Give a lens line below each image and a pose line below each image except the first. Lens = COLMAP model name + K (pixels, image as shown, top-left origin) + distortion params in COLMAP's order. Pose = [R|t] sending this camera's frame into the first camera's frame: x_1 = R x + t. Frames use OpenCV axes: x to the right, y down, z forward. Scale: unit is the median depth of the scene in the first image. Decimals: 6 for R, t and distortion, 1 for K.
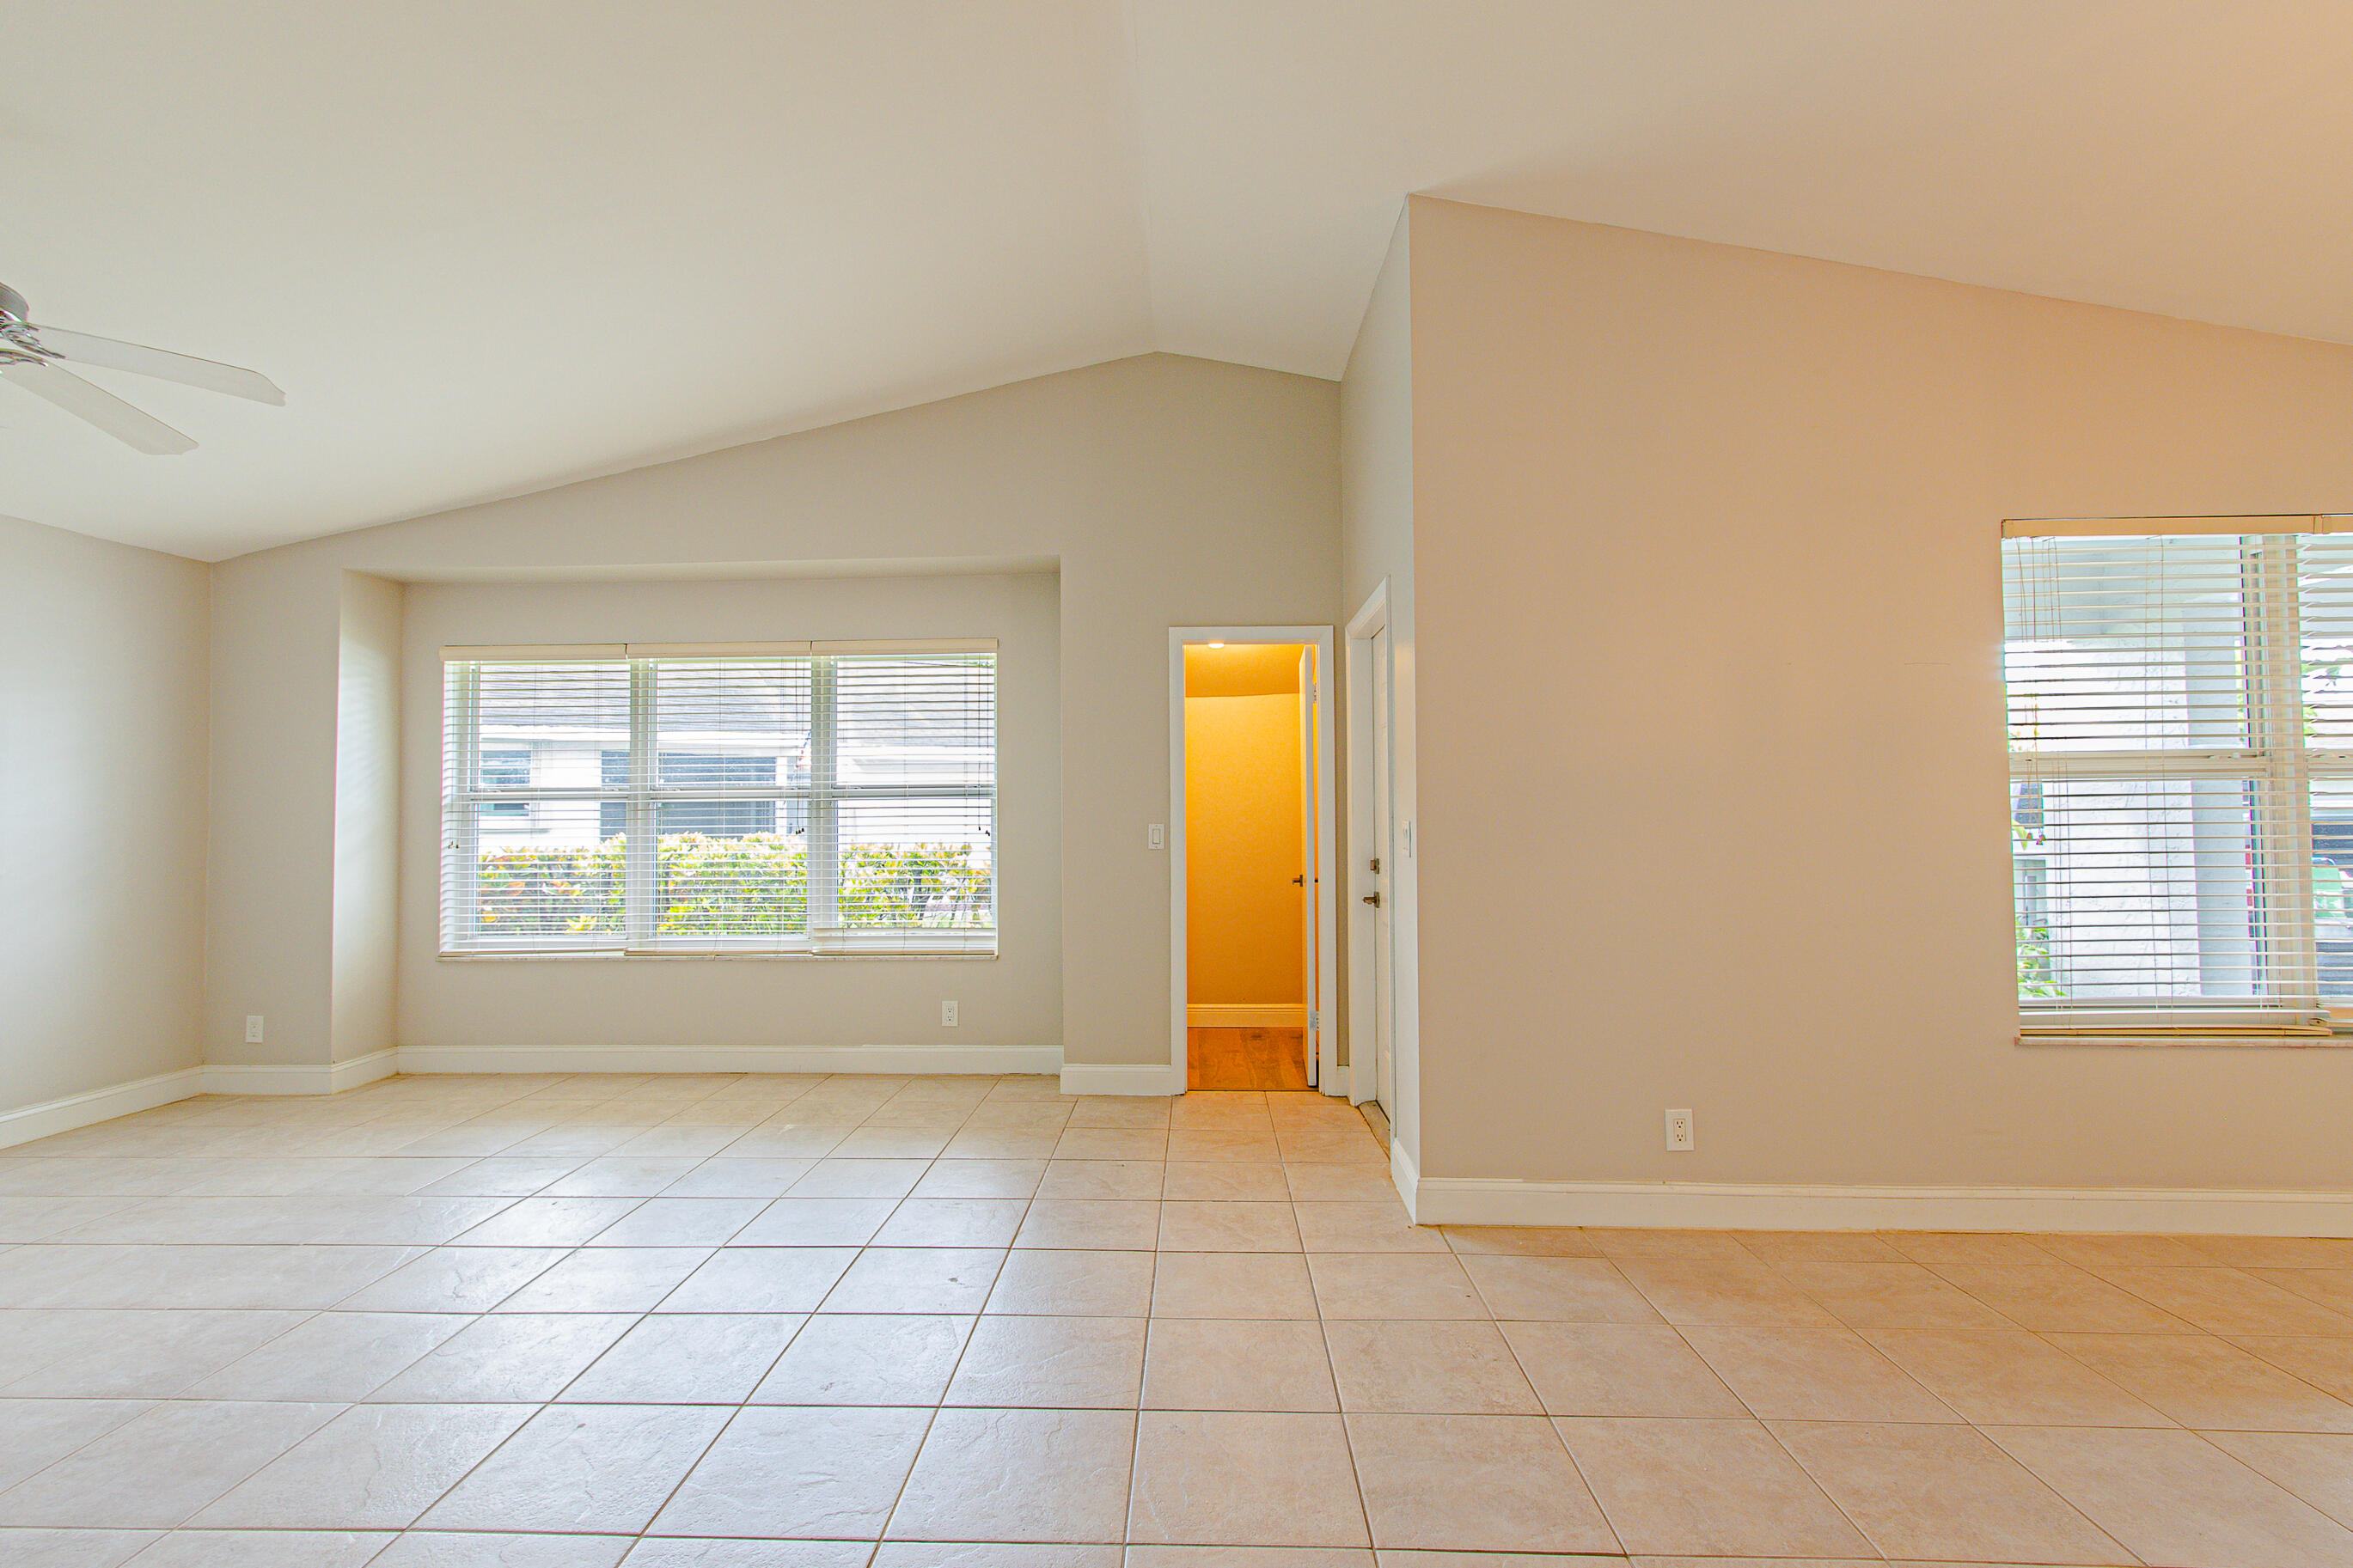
lens RADIAL K [[1089.0, 0, 1164.2], [0, 1089.0, 782.3], [0, 0, 1]] dist [0.001160, -0.000200]
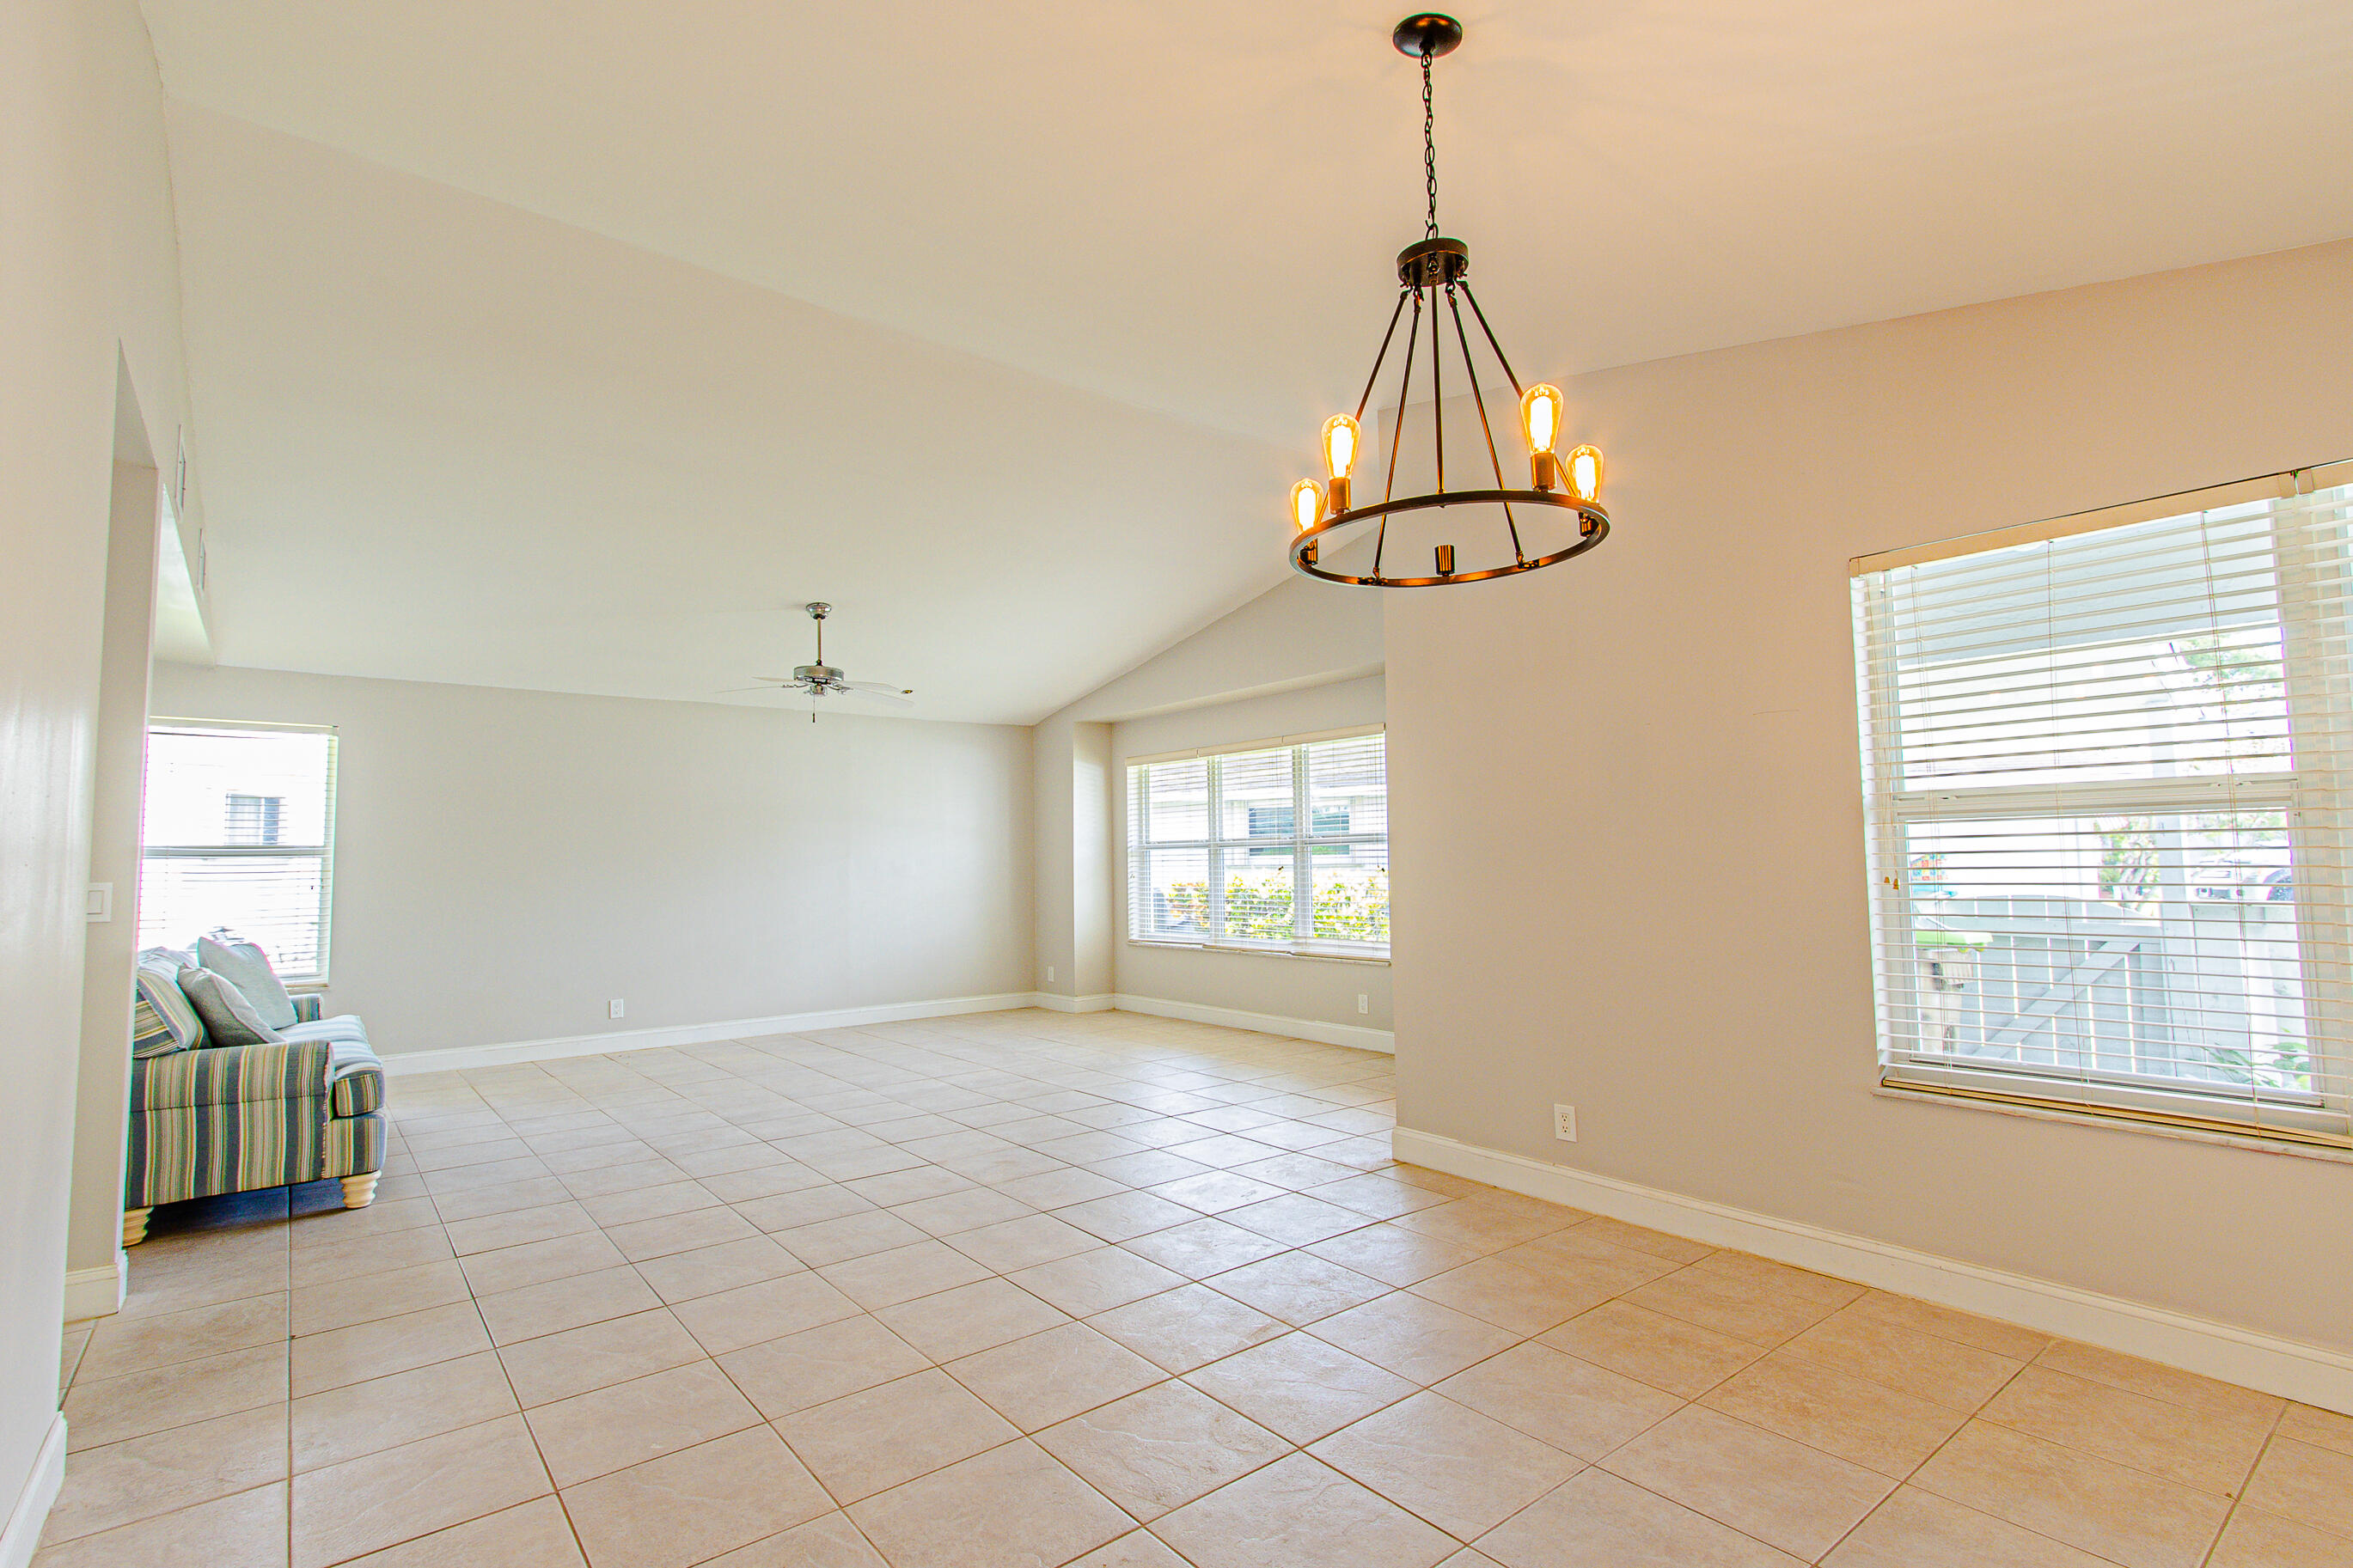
lens RADIAL K [[1073.2, 0, 1158.4], [0, 1073.2, 783.1], [0, 0, 1]] dist [0.002050, 0.000124]
pose [[0.659691, -0.055548, -0.749481, 0.963103], [0.031601, 0.998433, -0.046184, -0.011333], [0.750872, 0.006783, 0.660413, -0.103181]]
